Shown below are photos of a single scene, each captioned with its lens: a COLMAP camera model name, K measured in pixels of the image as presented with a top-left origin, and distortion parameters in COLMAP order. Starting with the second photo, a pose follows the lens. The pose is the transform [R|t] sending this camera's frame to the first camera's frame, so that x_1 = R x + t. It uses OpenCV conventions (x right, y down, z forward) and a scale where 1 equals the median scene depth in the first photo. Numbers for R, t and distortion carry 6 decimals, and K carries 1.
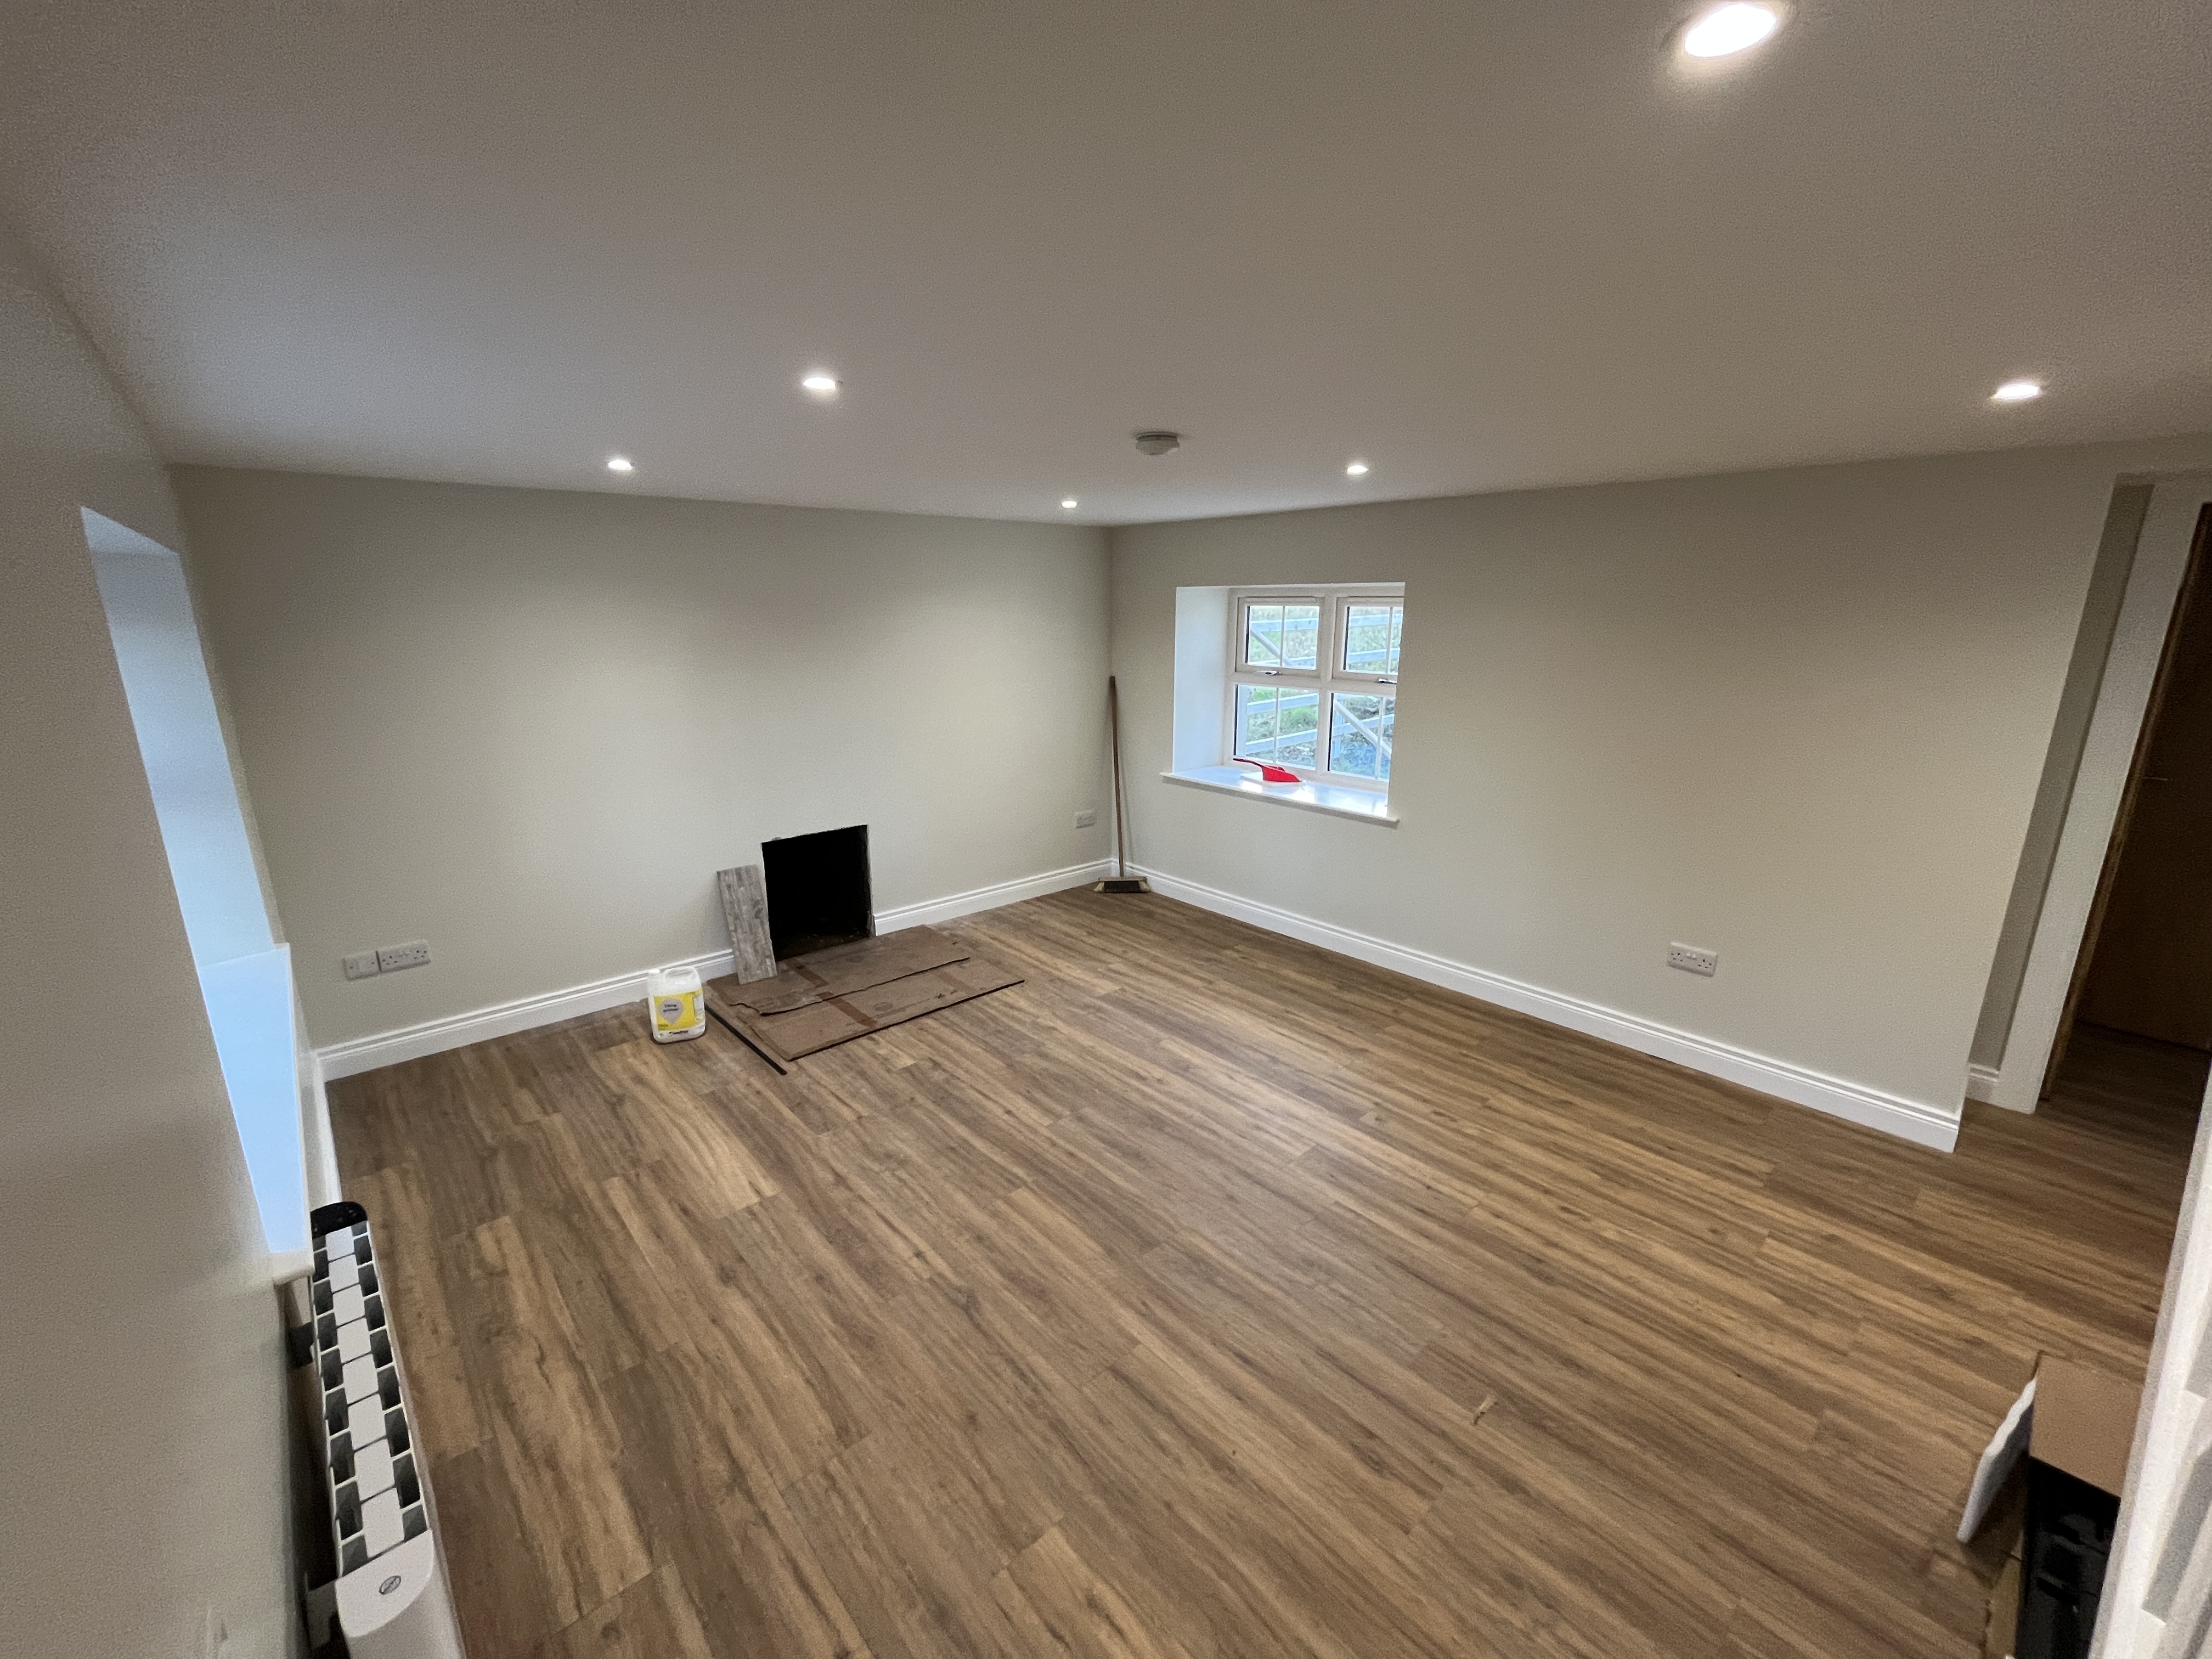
lens RADIAL K [[901.1, 0, 1107.8], [0, 901.1, 825.4], [0, 0, 1]] dist [-0.003604, -0.000425]
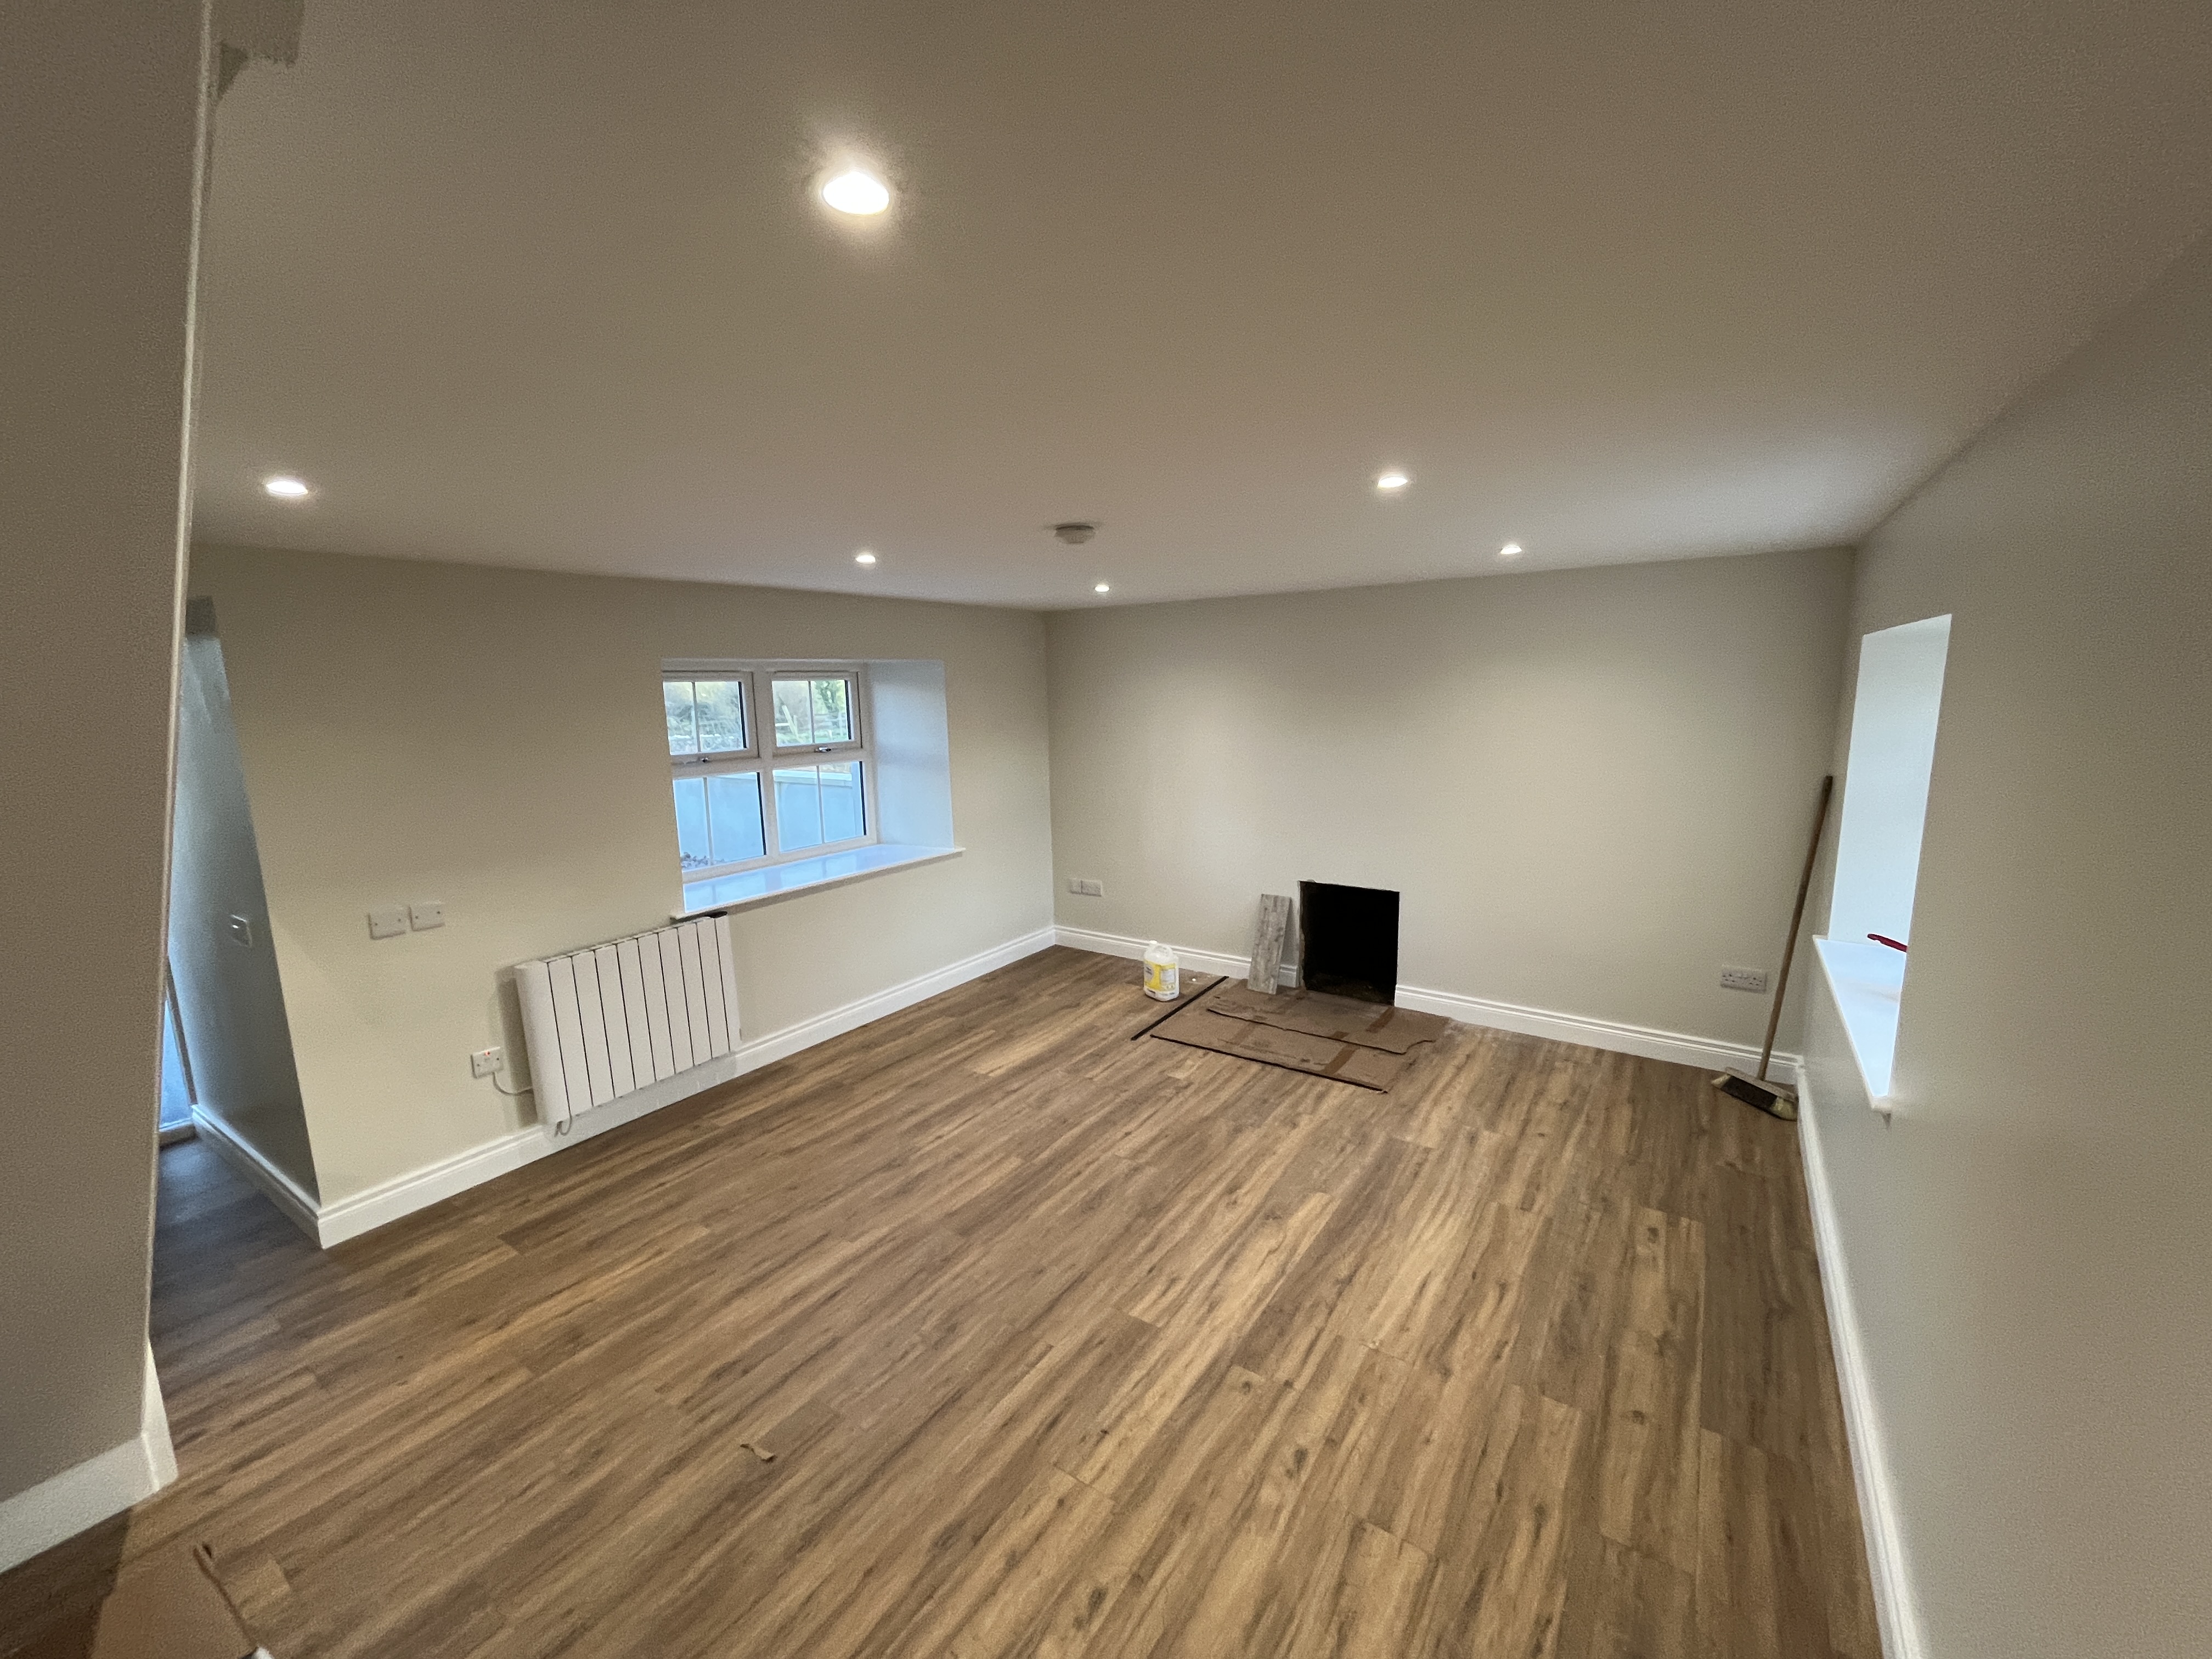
lens RADIAL K [[898.7, 0, 1104.5], [0, 898.7, 828.0], [0, 0, 1]] dist [-0.002890, -0.000053]
pose [[0.234945, 0.152480, -0.959974, 0.807716], [-0.212088, 0.971864, 0.102462, -0.138964], [0.948588, 0.179526, 0.260674, 0.567758]]
